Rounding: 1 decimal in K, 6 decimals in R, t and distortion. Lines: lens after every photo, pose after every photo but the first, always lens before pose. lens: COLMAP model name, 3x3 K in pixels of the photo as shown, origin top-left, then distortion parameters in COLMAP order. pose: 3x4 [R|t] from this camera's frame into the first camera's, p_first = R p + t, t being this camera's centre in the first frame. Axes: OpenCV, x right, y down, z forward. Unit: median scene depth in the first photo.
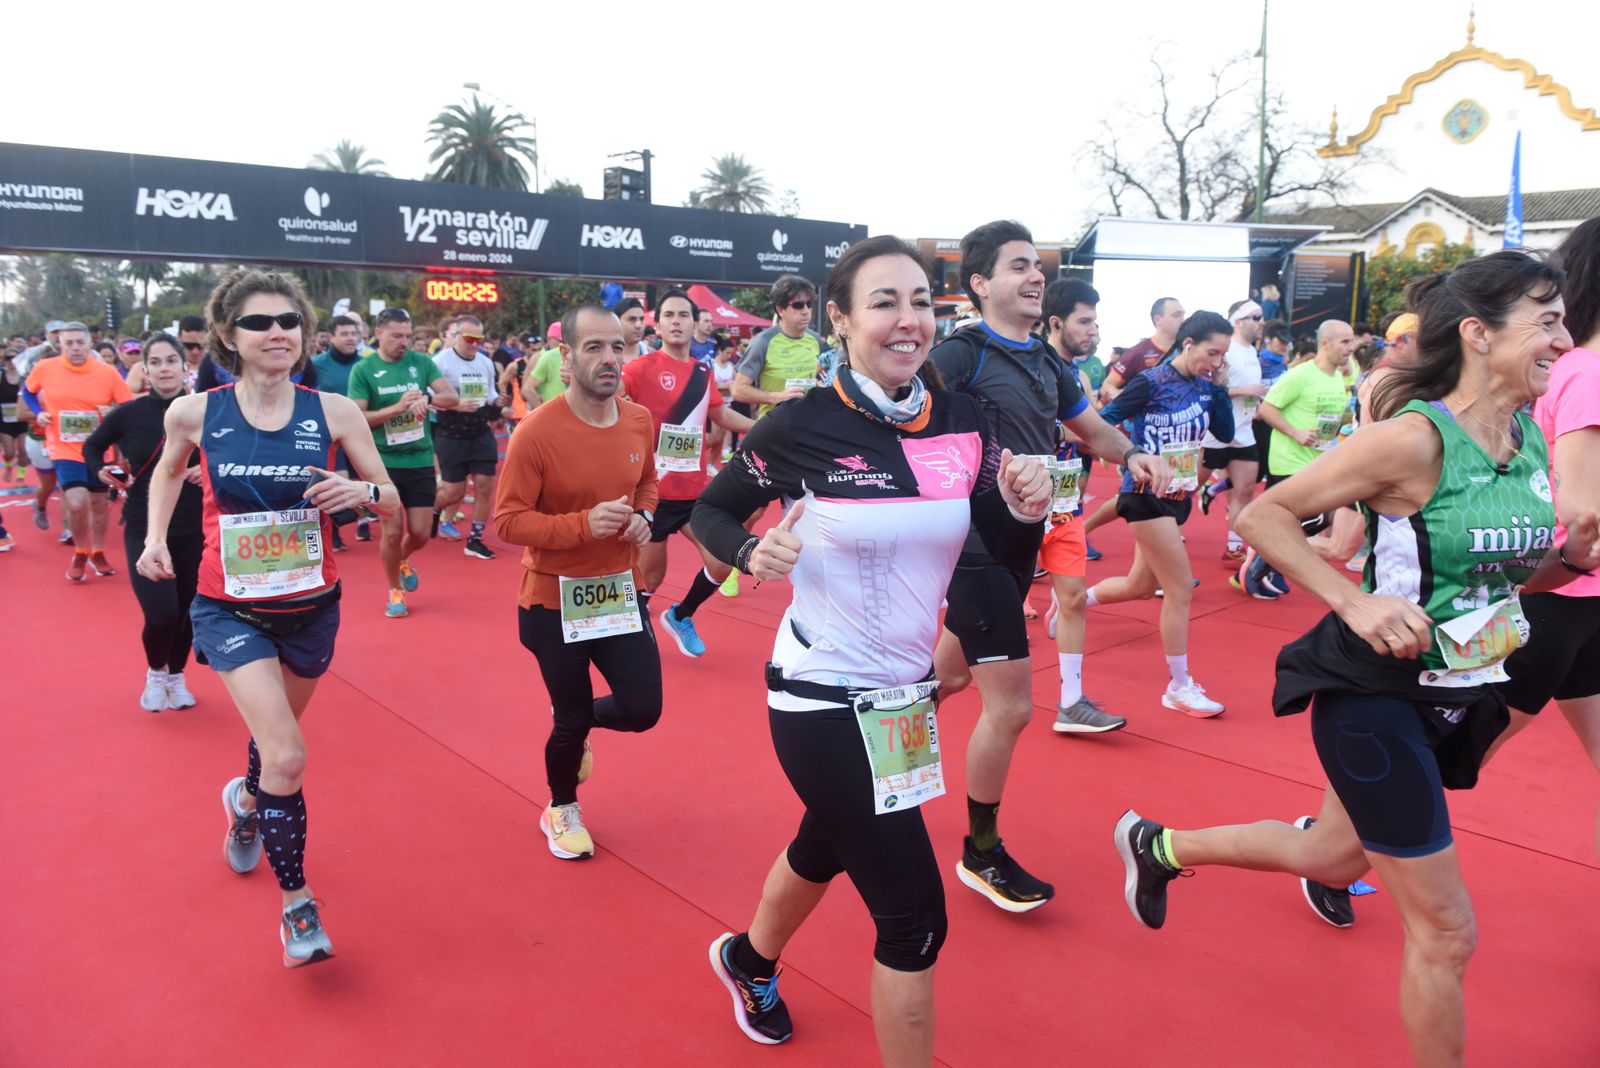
lens RADIAL K [[1100.0, 0, 798.5], [0, 1100.0, 522.1], [0, 0, 1]] dist [-0.052756, -0.002067]
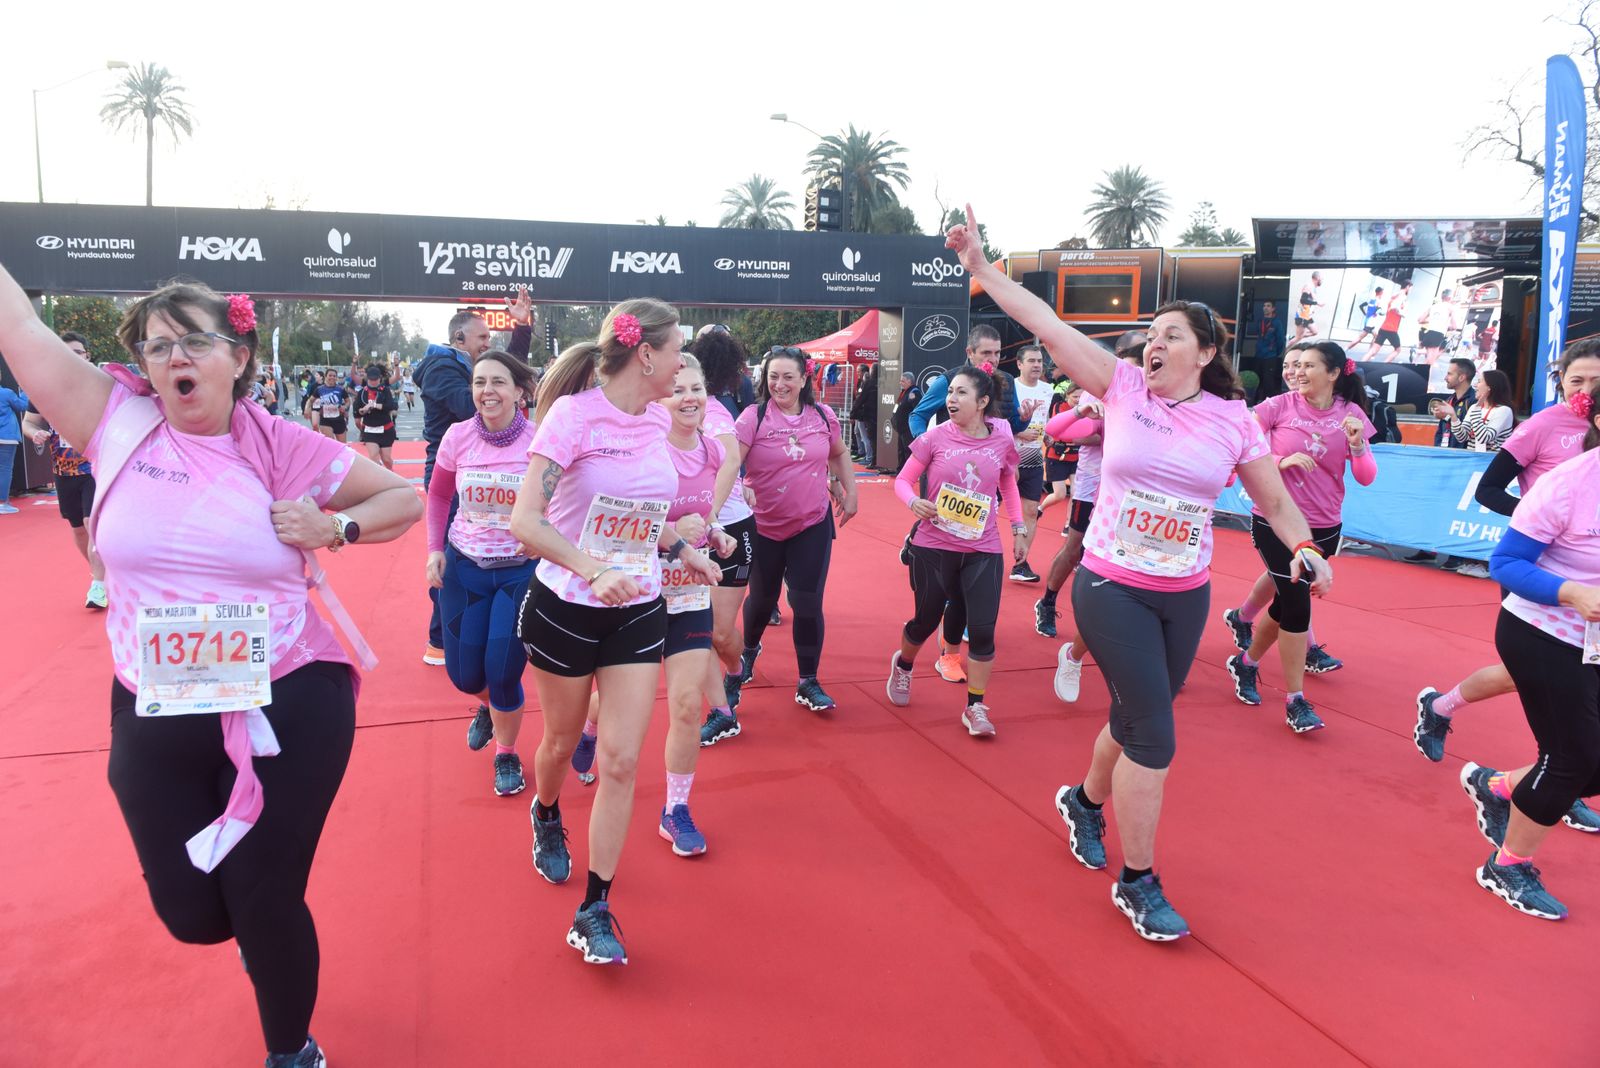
lens RADIAL K [[1100.0, 0, 800.6], [0, 1100.0, 538.3], [0, 0, 1]] dist [-0.052756, -0.002067]
pose [[0.916002, 0.062486, -0.396278, 0.140681], [-0.064546, 0.997881, 0.008150, -0.010870], [0.395948, 0.018113, 0.918094, 0.057731]]
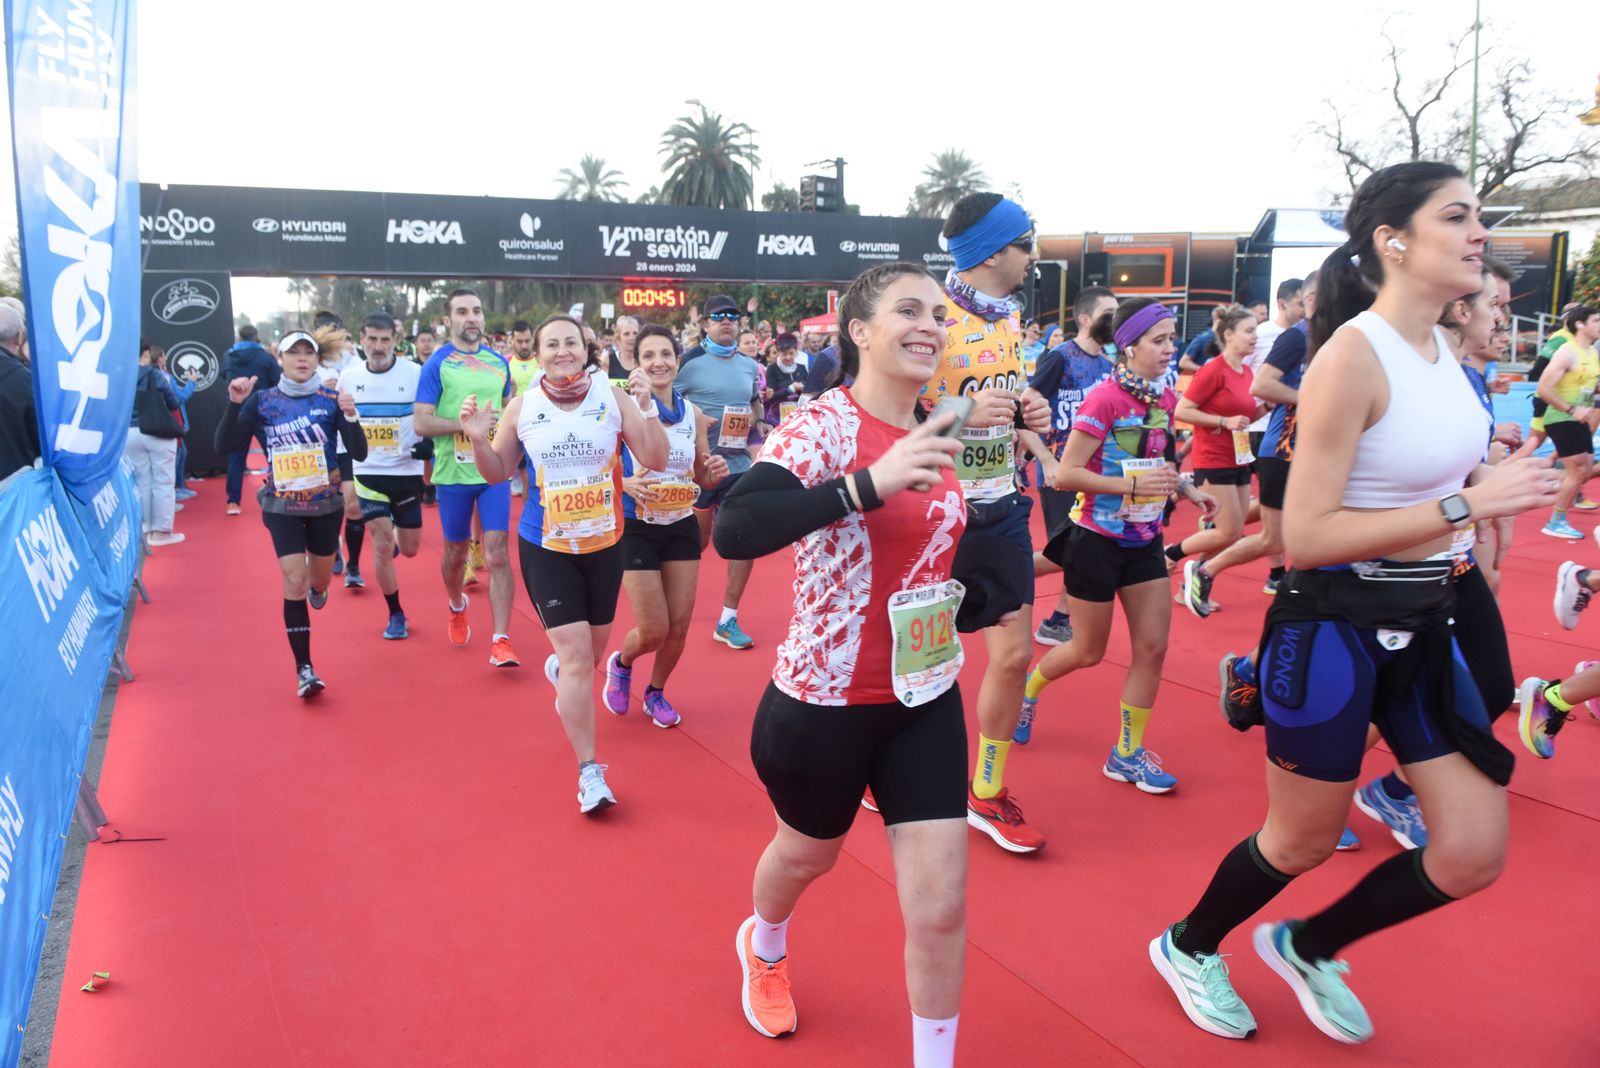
lens RADIAL K [[1100.0, 0, 795.3], [0, 1100.0, 524.7], [0, 0, 1]] dist [-0.052756, -0.002067]
pose [[0.977409, 0.015092, -0.210819, 0.029706], [-0.013585, 0.999871, 0.008595, 0.005144], [0.210922, -0.005537, 0.977487, -0.032907]]
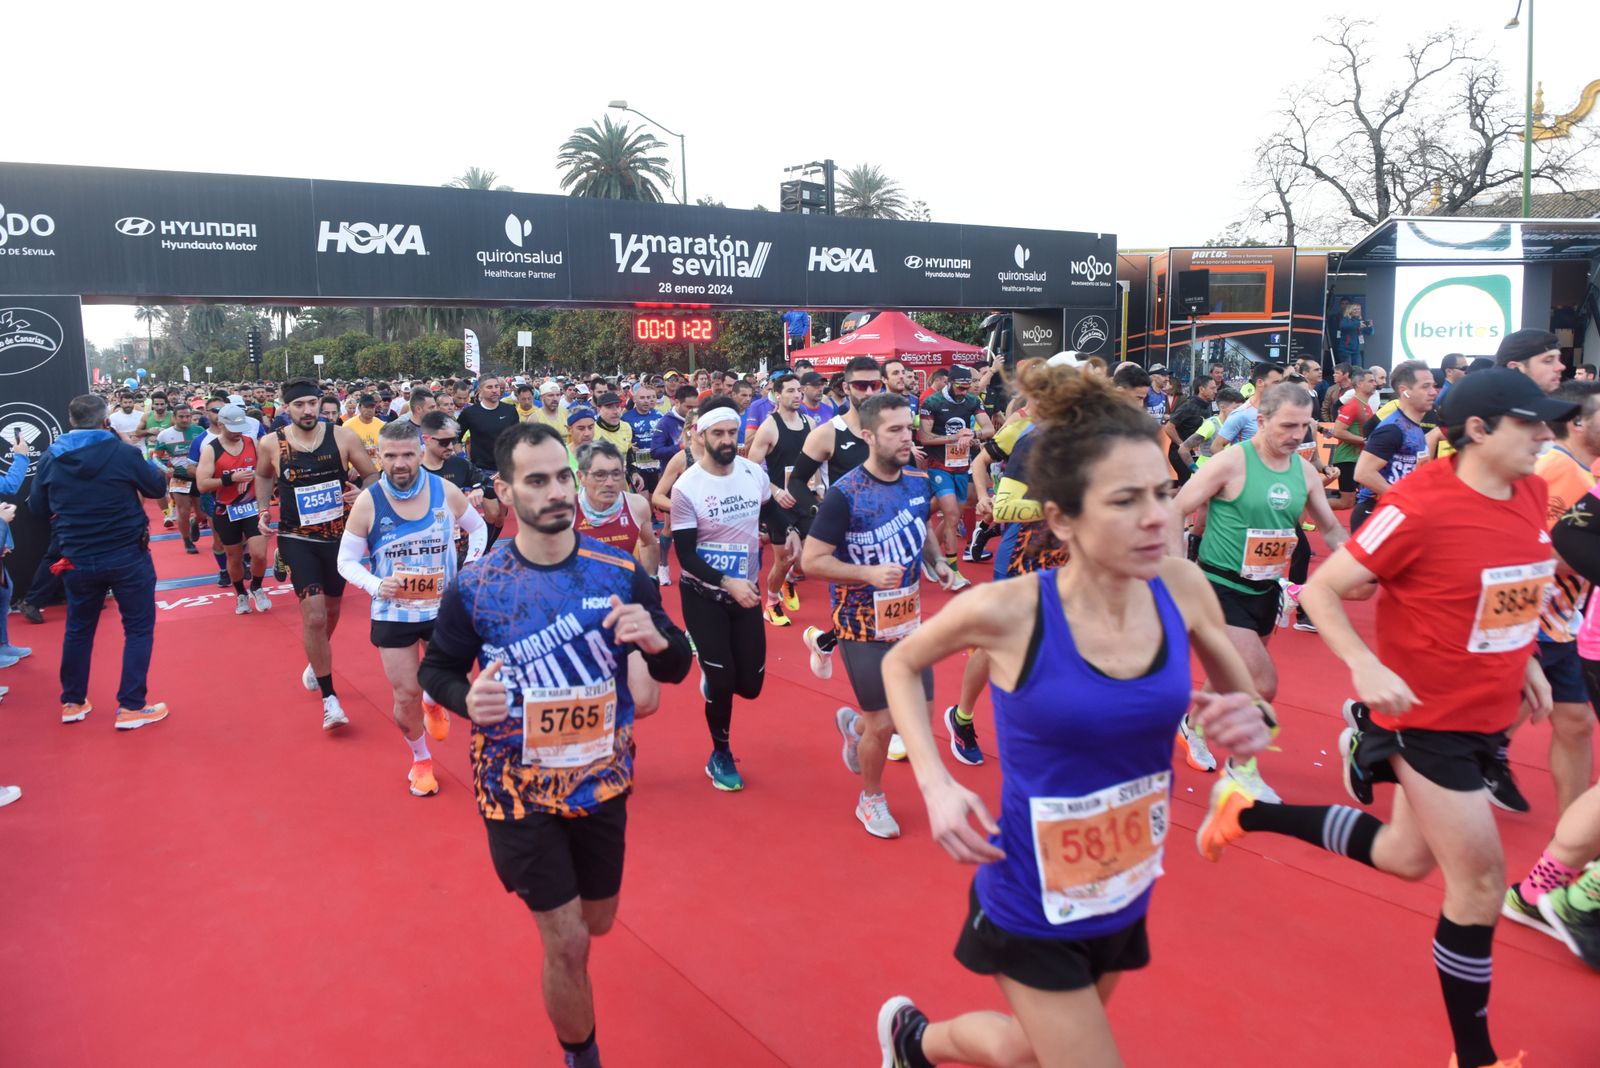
lens RADIAL K [[1100.0, 0, 785.1], [0, 1100.0, 533.4], [0, 0, 1]] dist [-0.052756, -0.002067]
pose [[0.993568, -0.011033, -0.112696, -0.046092], [0.010769, 0.999938, -0.002957, -0.017364], [0.112722, 0.001724, 0.993625, 0.056615]]
